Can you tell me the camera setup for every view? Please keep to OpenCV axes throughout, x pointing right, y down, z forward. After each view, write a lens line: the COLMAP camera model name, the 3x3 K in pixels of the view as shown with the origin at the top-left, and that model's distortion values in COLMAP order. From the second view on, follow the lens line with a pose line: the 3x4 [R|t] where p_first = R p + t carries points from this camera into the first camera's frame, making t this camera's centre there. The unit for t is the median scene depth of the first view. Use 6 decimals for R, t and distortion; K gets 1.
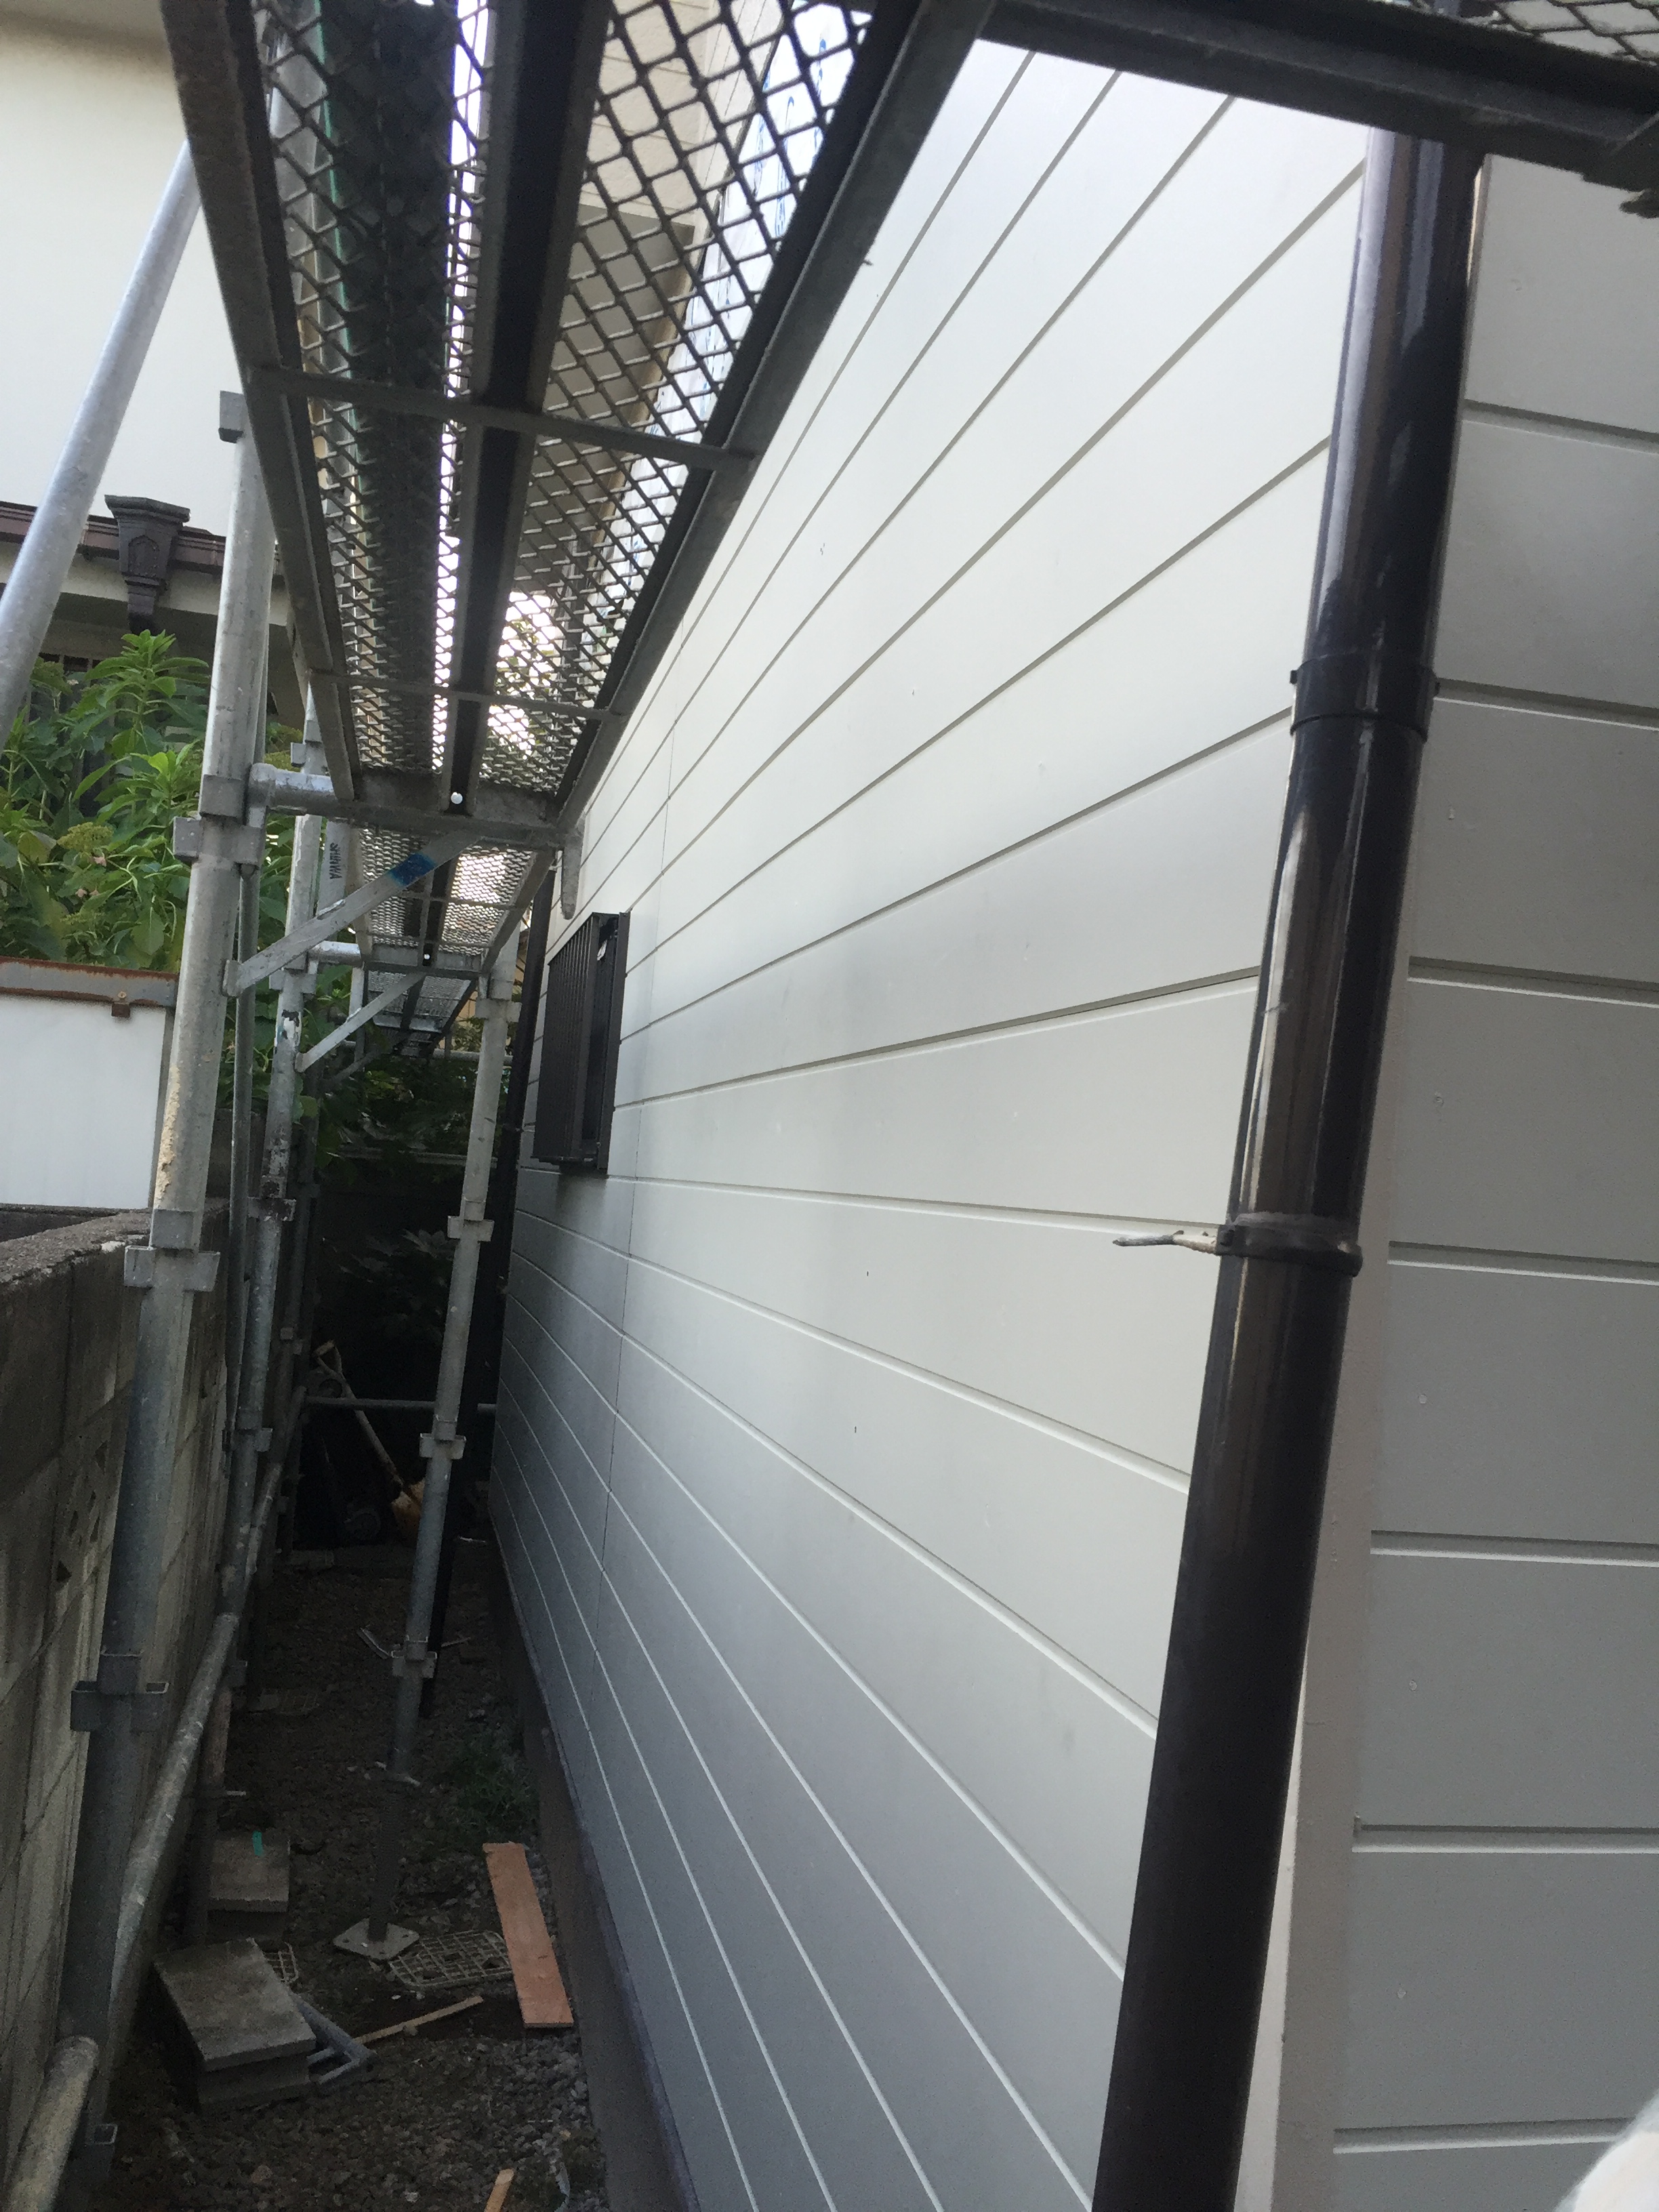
lens RADIAL K [[1871.5, 0, 829.5], [0, 1871.5, 1106.0], [0, 0, 1]] dist [0.047973, -0.014389]
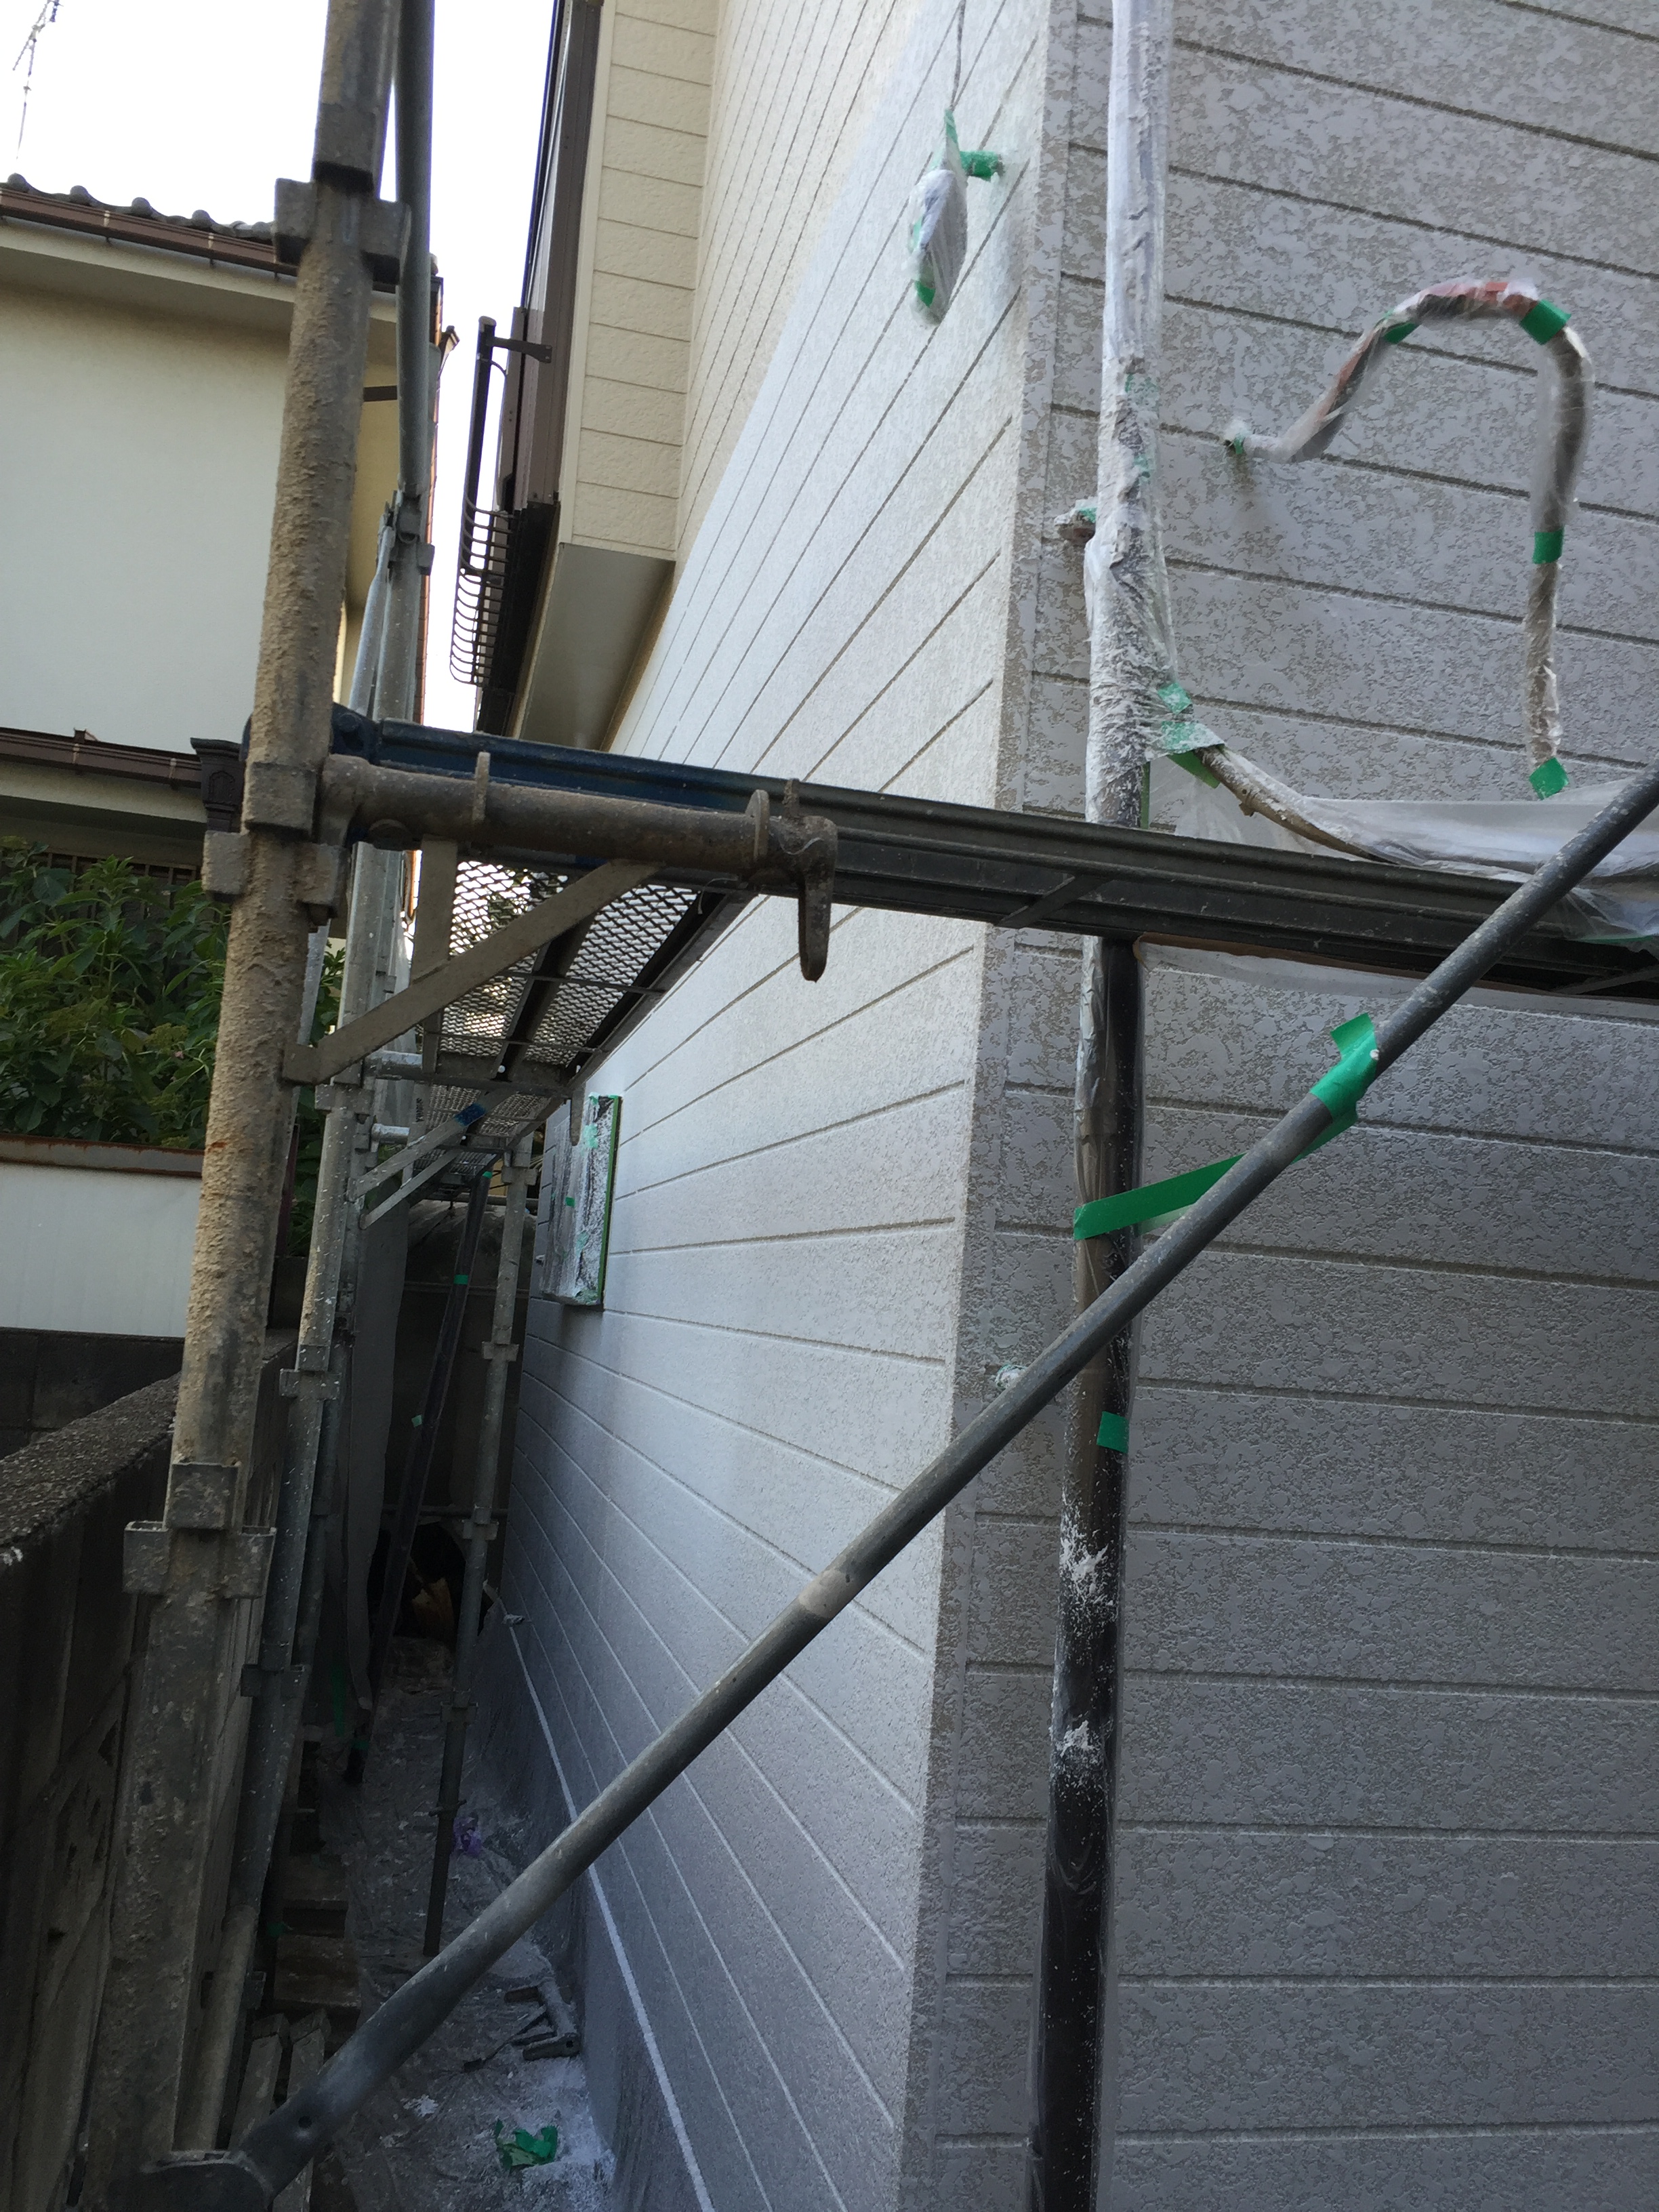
lens RADIAL K [[1871.5, 0, 829.5], [0, 1871.5, 1106.0], [0, 0, 1]] dist [0.047973, -0.014389]
pose [[0.999971, -0.006954, -0.002981, 0.039397], [0.006762, 0.998155, -0.060346, -0.023413], [0.003395, 0.060324, 0.998173, -0.284041]]
